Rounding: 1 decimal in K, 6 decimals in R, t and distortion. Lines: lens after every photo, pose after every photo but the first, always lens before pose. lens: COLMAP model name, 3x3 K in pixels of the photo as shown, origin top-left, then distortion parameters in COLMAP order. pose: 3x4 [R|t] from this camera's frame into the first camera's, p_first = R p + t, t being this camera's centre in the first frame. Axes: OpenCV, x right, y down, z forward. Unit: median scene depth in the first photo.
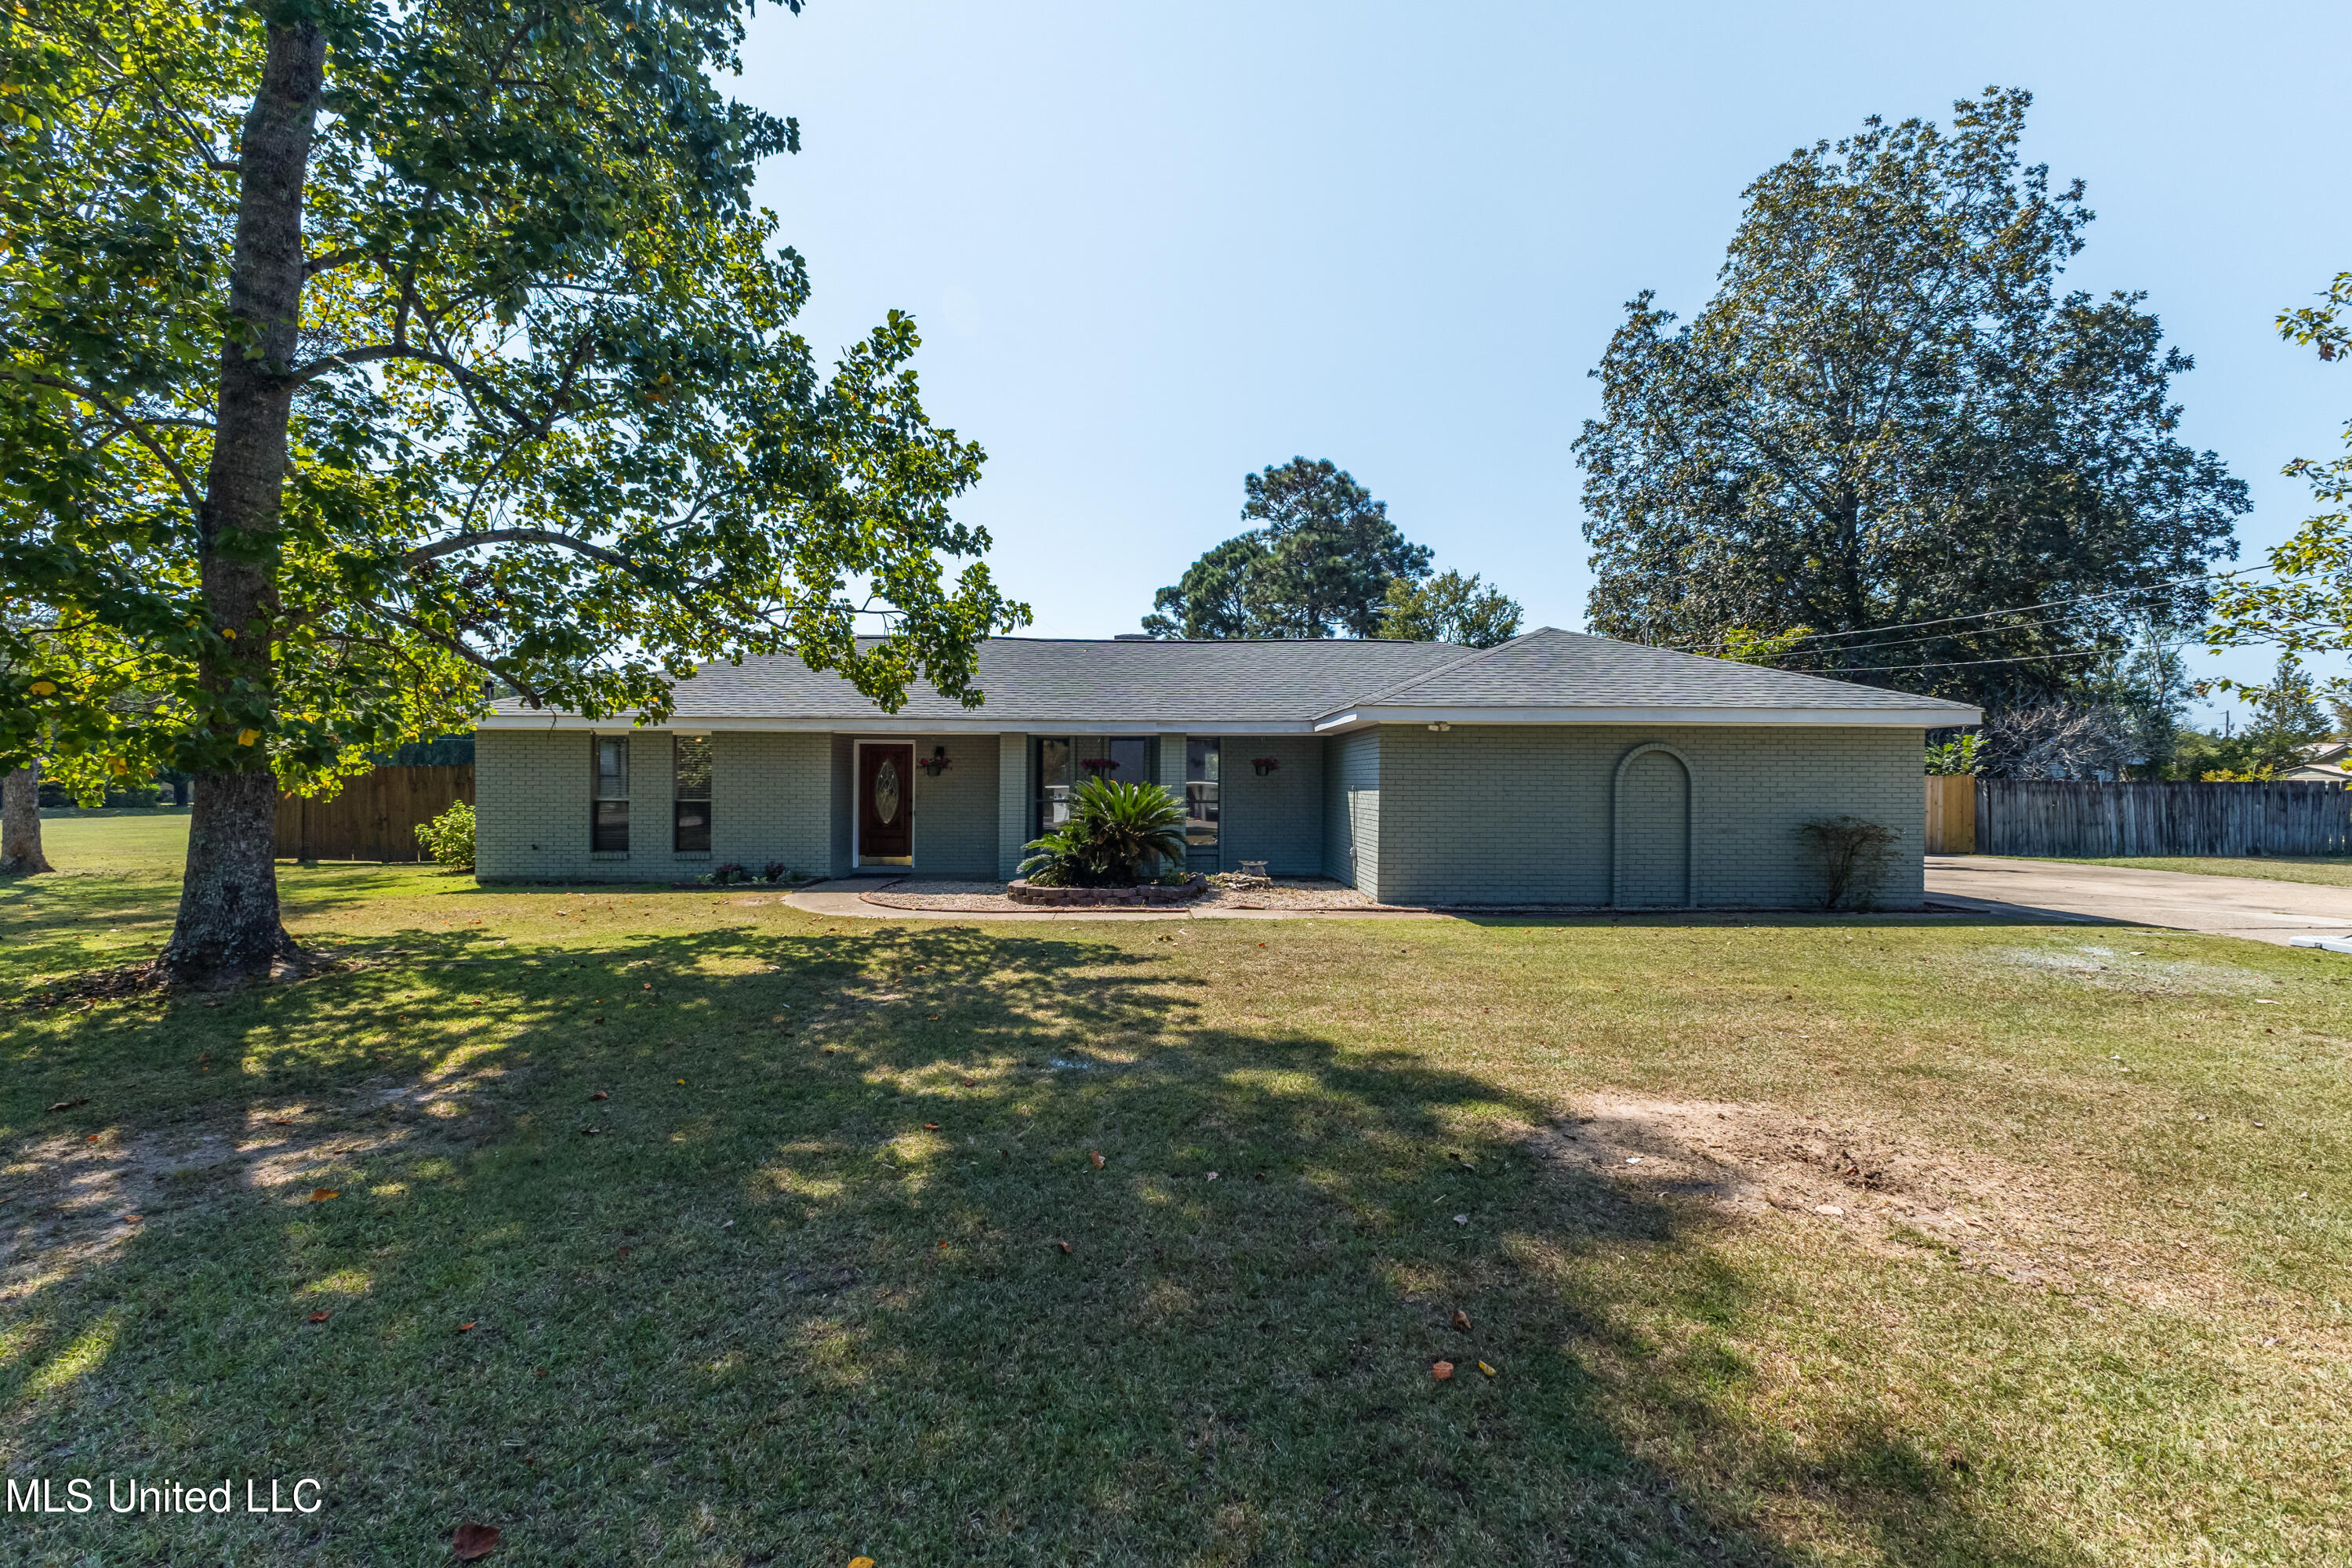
lens RADIAL K [[1021.9, 0, 1179.1], [0, 1021.9, 790.0], [0, 0, 1]] dist [0.016766, -0.006067]
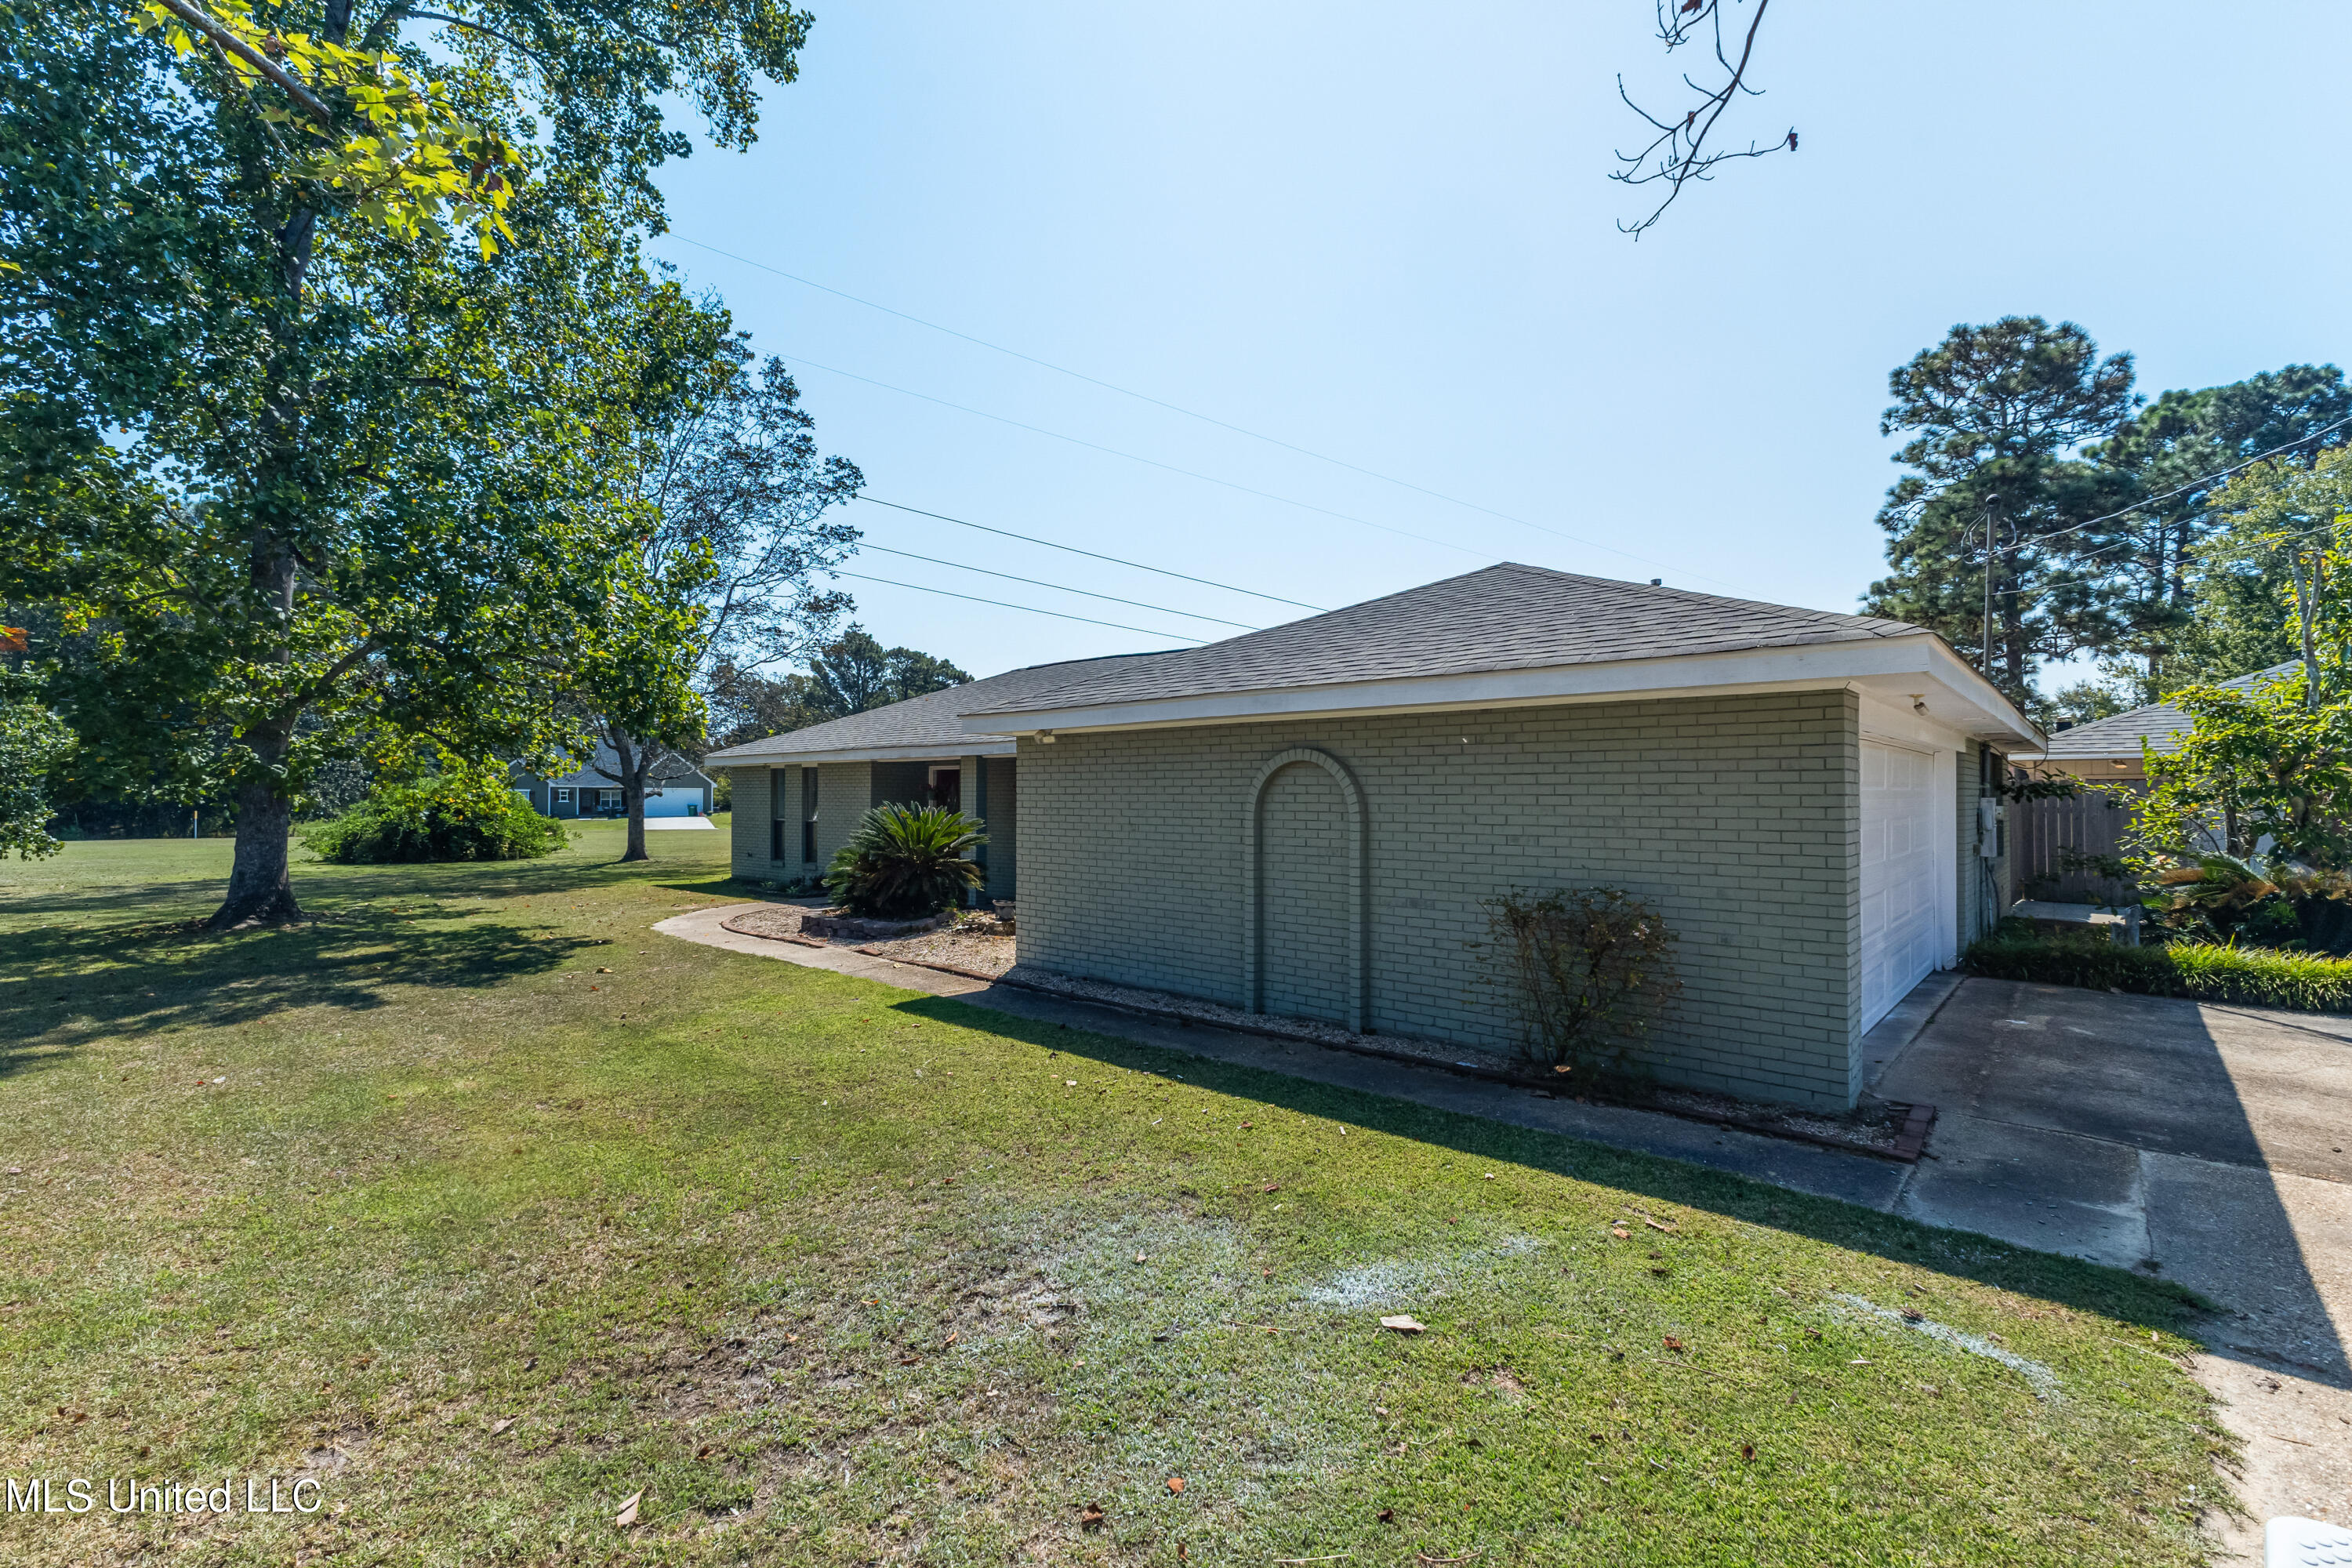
lens RADIAL K [[1011.1, 0, 1176.0], [0, 1011.1, 784.0], [0, 0, 1]] dist [0.008225, 0.000309]
pose [[0.723601, -0.013654, -0.690083, 0.201433], [0.004312, 0.999874, -0.015262, -0.004076], [0.690205, 0.008068, 0.723569, 0.127361]]
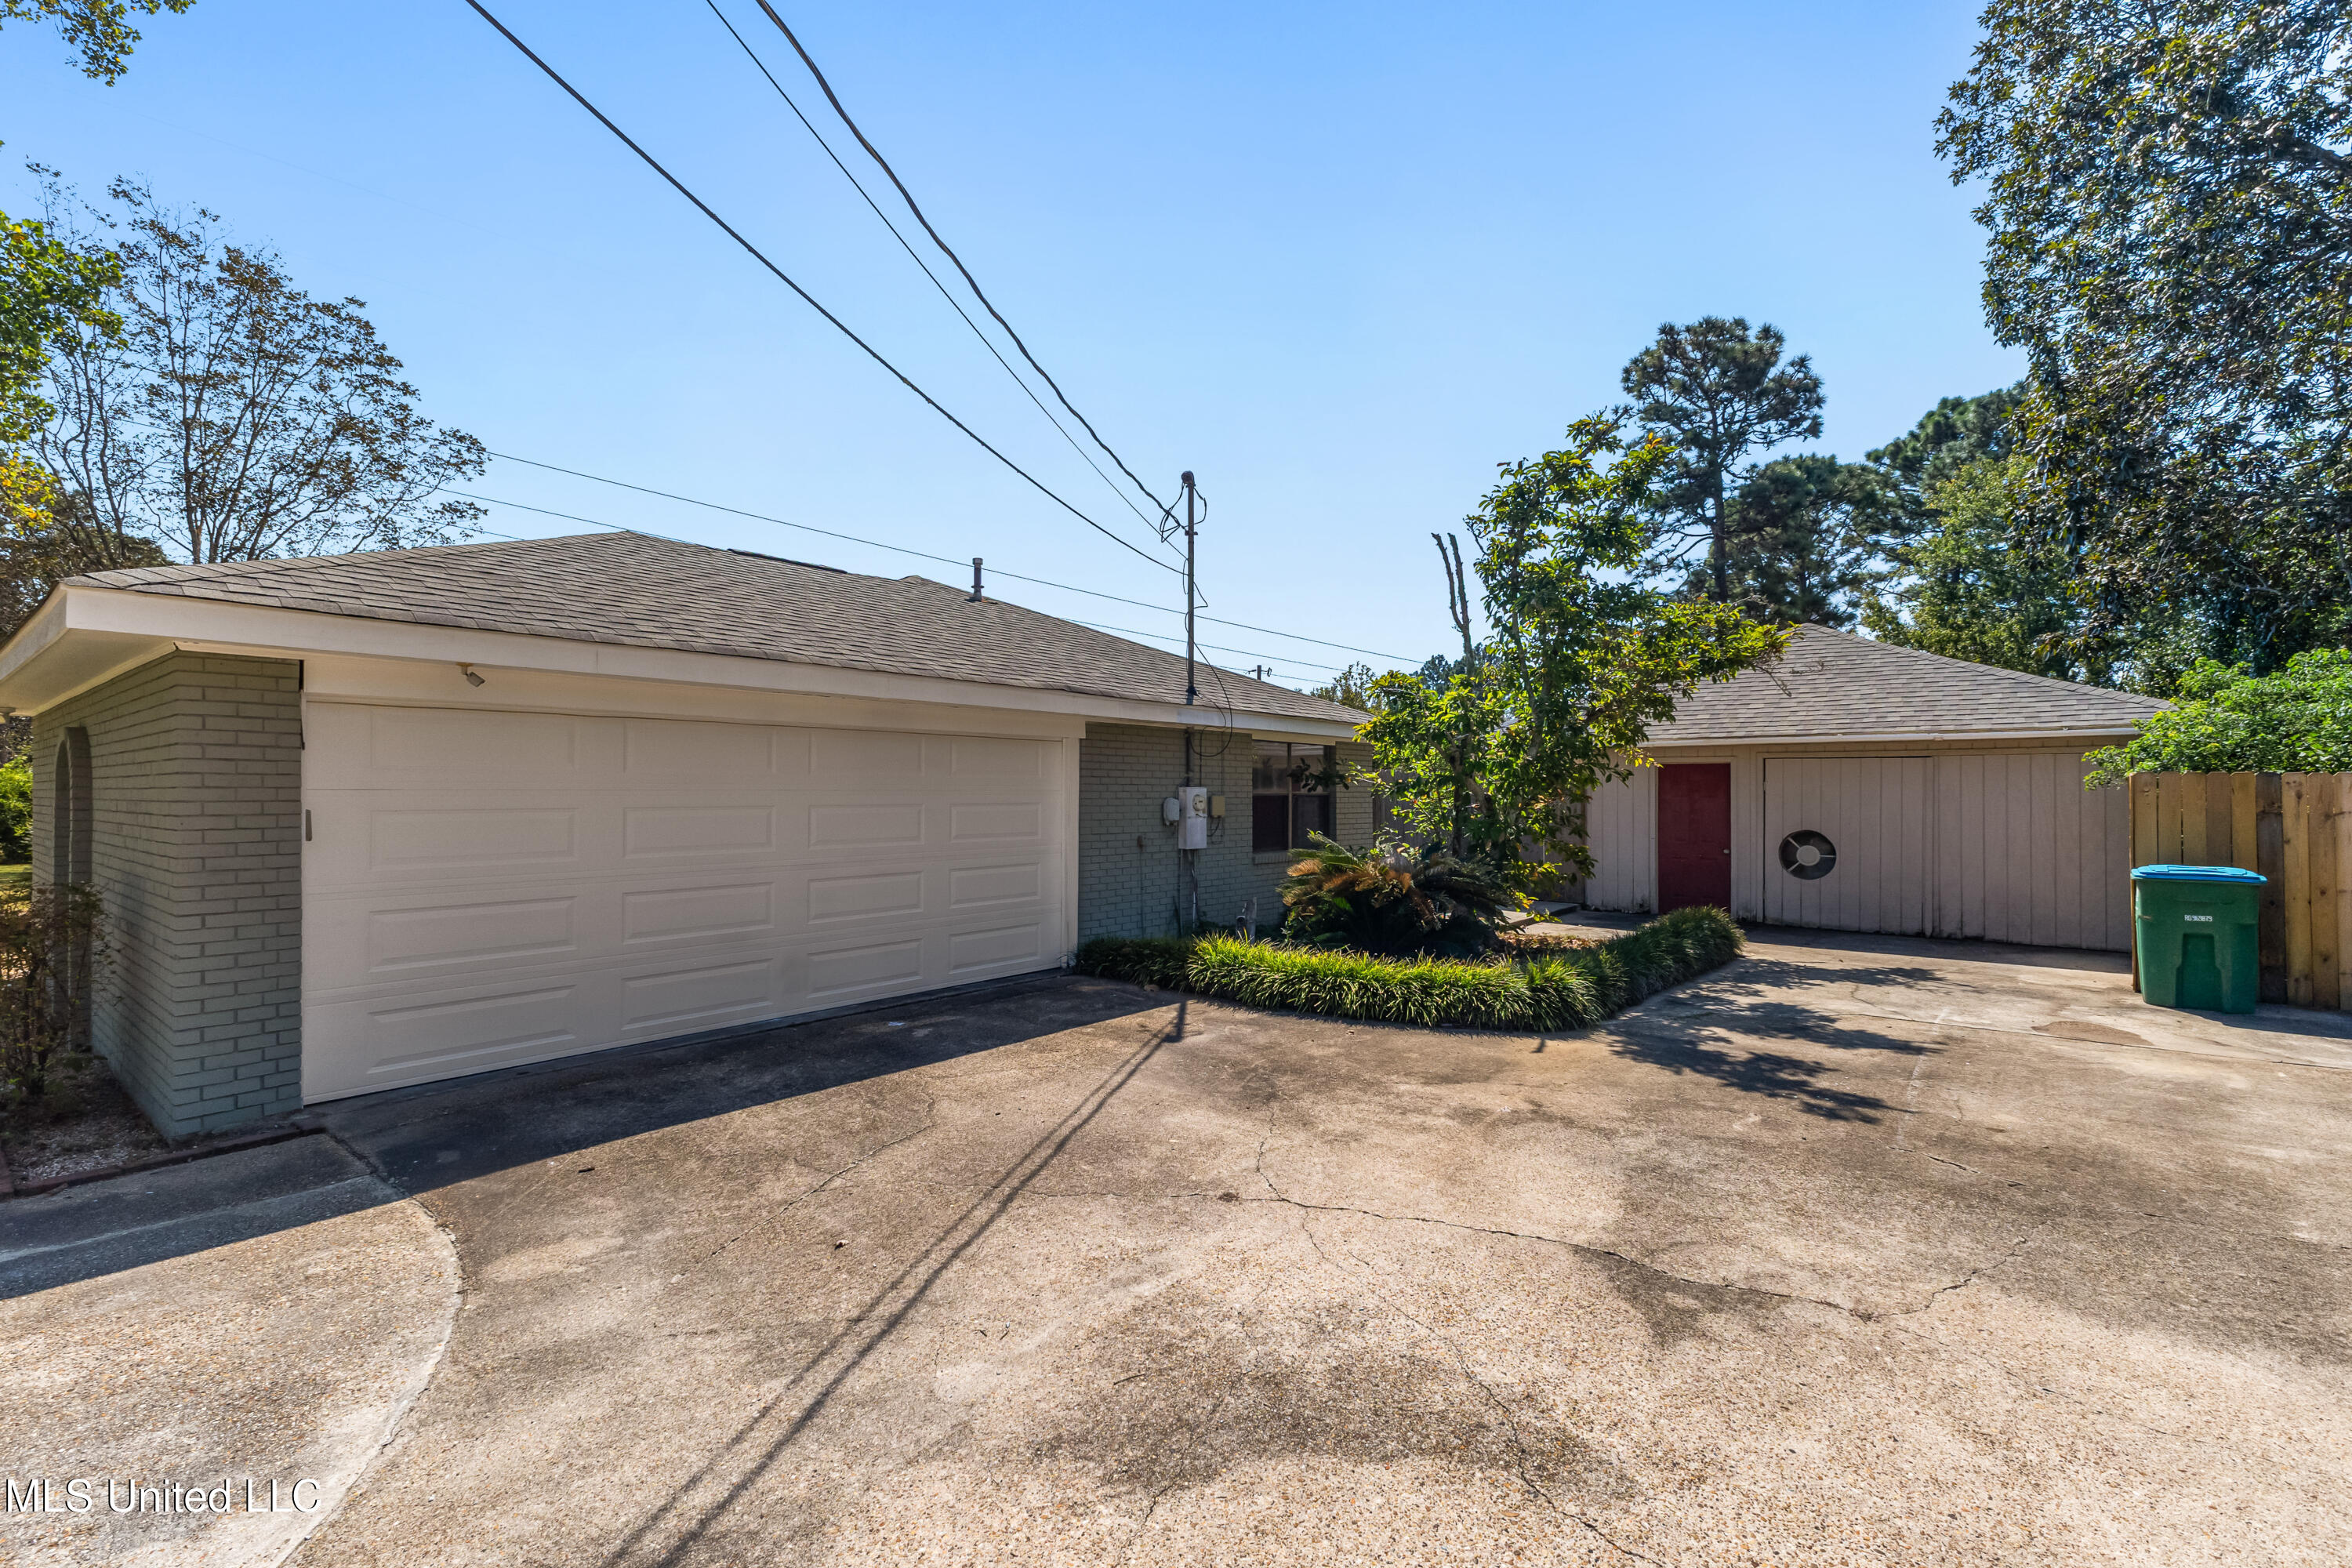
lens RADIAL K [[1015.4, 0, 1176.0], [0, 1015.4, 784.0], [0, 0, 1]] dist [0.002295, 0.000100]
pose [[0.761910, -0.009719, -0.647610, 0.306072], [0.006143, 0.999951, -0.007779, -0.002500], [0.647654, 0.001948, 0.761932, 0.236936]]
